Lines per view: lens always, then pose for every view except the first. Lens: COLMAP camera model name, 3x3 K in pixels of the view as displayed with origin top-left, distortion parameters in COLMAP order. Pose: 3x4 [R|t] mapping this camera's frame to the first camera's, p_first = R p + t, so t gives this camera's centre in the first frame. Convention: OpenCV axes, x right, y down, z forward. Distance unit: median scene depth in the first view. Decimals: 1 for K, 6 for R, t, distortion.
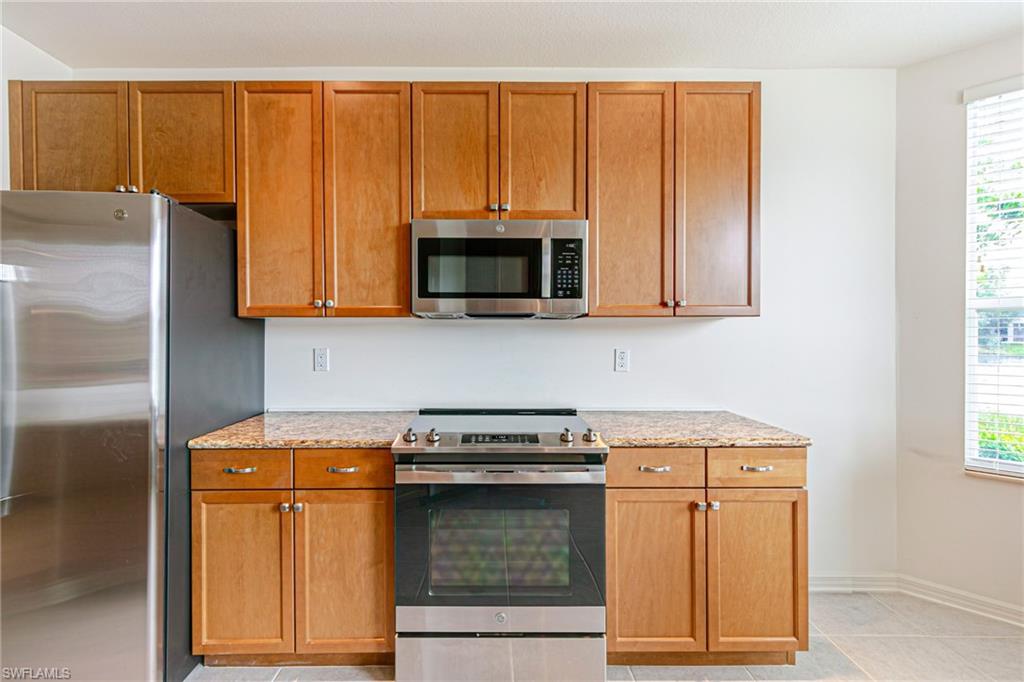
lens RADIAL K [[485.3, 0, 508.6], [0, 485.3, 328.7], [0, 0, 1]] dist [0.005885, 0.000393]
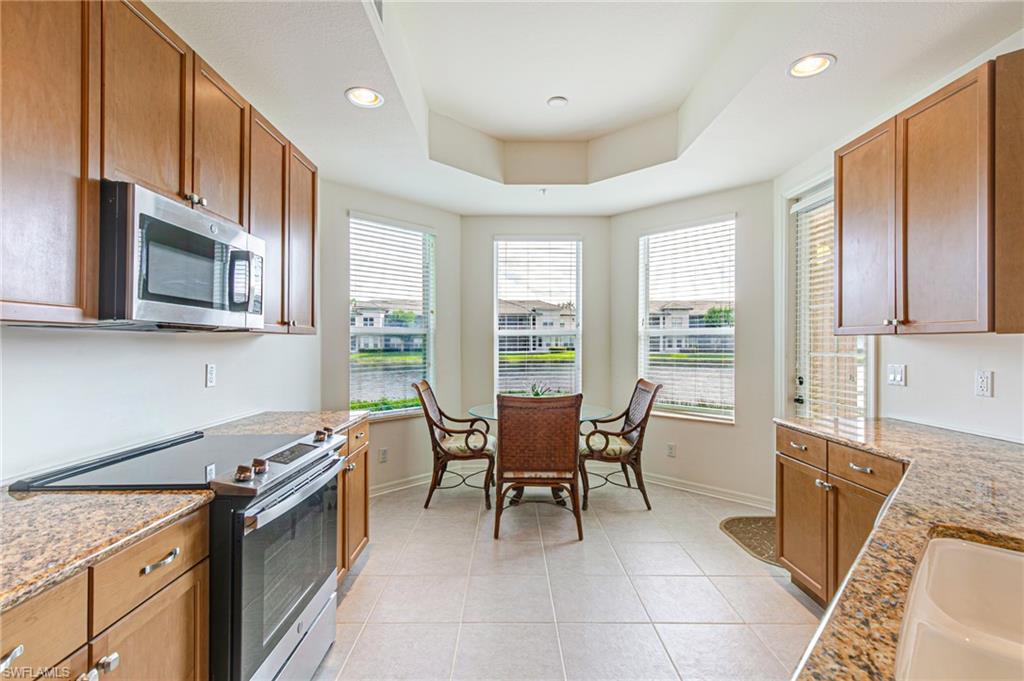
lens RADIAL K [[466.6, 0, 515.2], [0, 466.6, 343.0], [0, 0, 1]] dist [-0.001505, -0.000286]
pose [[-0.012220, 0.003483, 0.999919, -0.833376], [-0.001340, 0.999993, -0.003500, 0.001331], [-0.999924, -0.001383, -0.012216, 0.455686]]
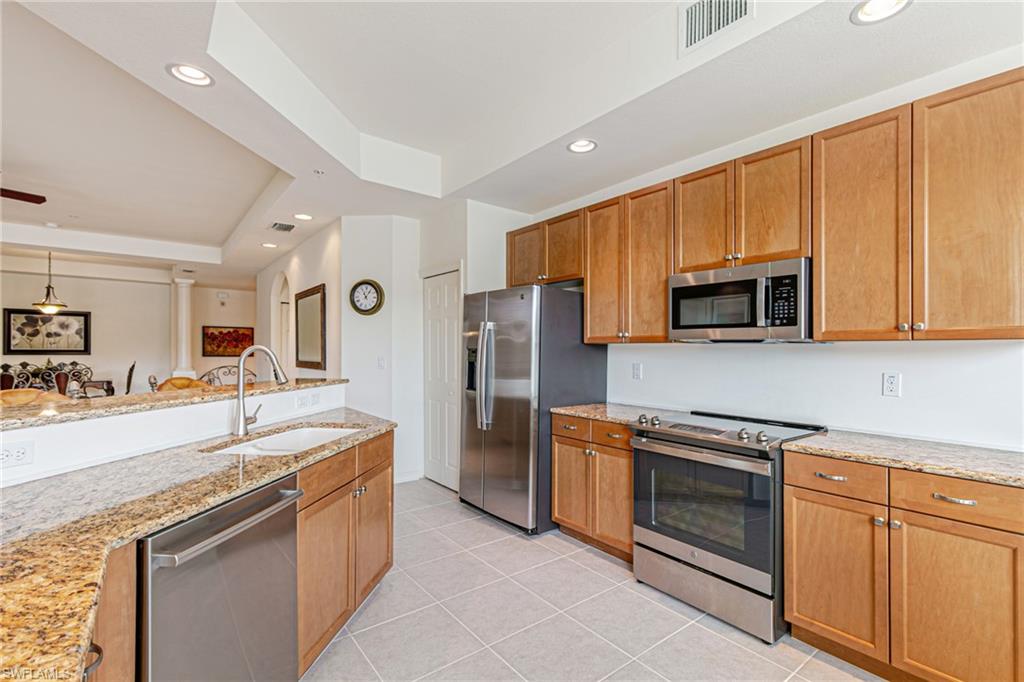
lens RADIAL K [[466.6, 0, 515.2], [0, 466.6, 343.5], [0, 0, 1]] dist [-0.001505, -0.000286]
pose [[0.614825, -0.005899, -0.788642, 0.597582], [-0.006868, 0.999894, -0.012833, -0.001289], [0.788634, 0.013306, 0.614719, -0.208353]]
